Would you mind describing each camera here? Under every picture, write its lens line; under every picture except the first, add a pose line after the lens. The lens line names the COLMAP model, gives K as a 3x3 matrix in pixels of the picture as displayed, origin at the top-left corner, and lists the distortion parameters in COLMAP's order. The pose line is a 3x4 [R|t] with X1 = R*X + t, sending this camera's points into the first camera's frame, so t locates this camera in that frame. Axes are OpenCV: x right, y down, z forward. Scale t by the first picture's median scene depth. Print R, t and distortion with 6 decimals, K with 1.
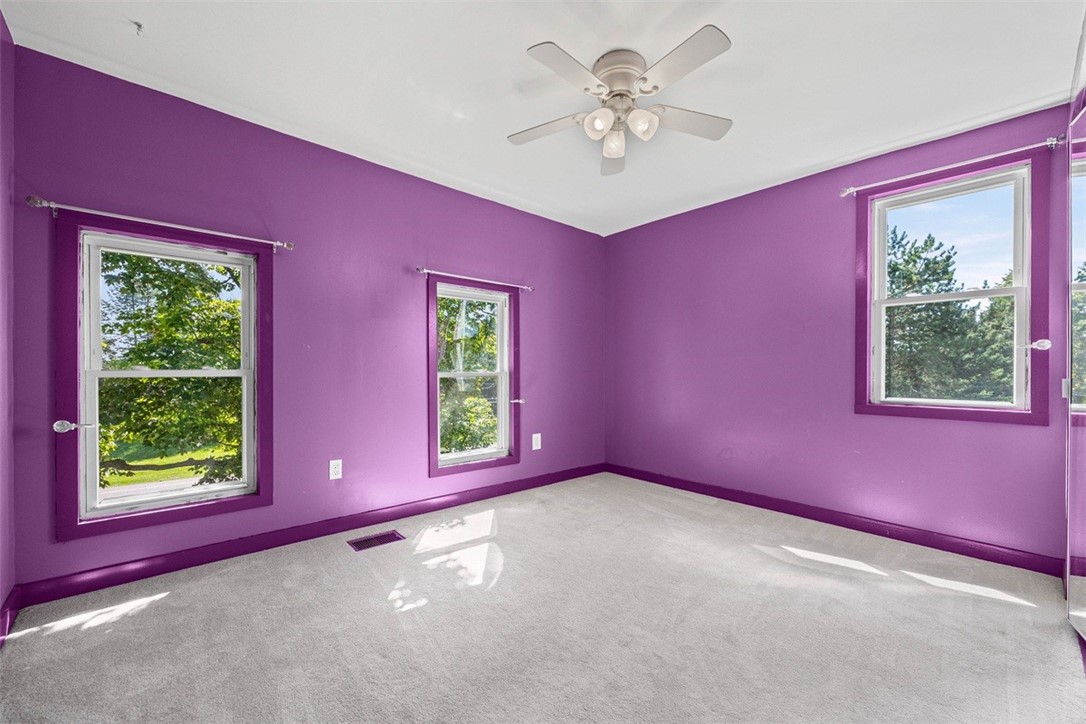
lens RADIAL K [[434.7, 0, 545.2], [0, 434.7, 381.7], [0, 0, 1]] dist [0.000404, 0.000081]
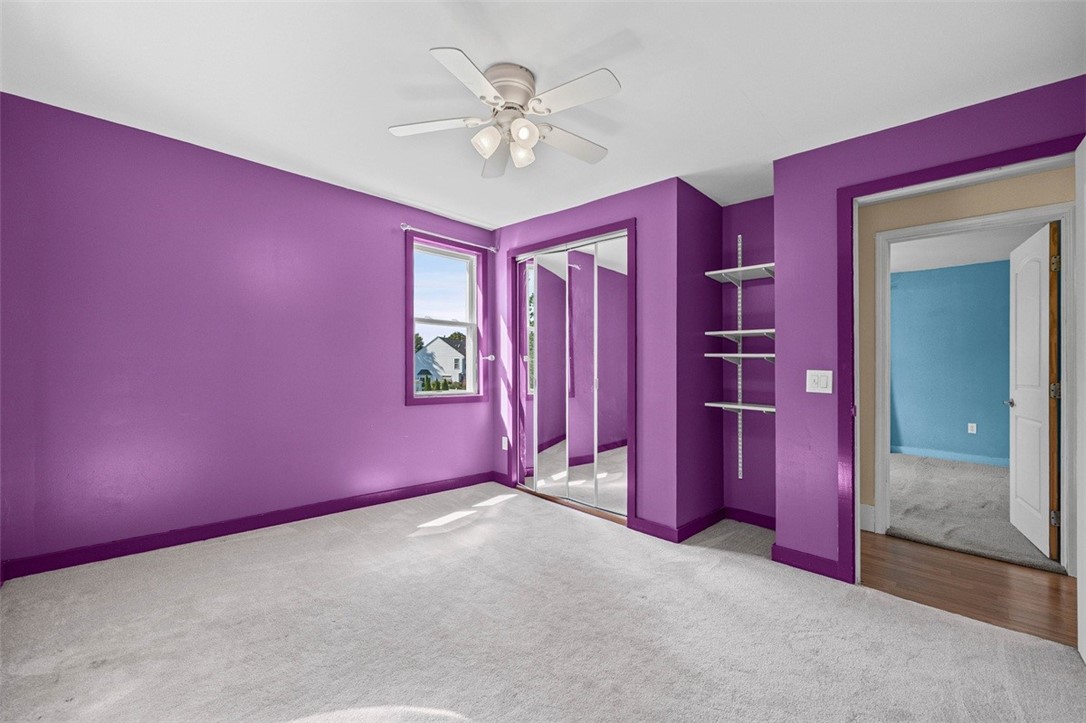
lens RADIAL K [[443.4, 0, 554.3], [0, 443.4, 365.9], [0, 0, 1]] dist [0.000605, 0.000110]
pose [[-0.058442, 0.003875, 0.998283, -0.648202], [0.006274, 0.999974, -0.003515, -0.037549], [-0.998271, 0.006058, -0.058465, 0.719327]]
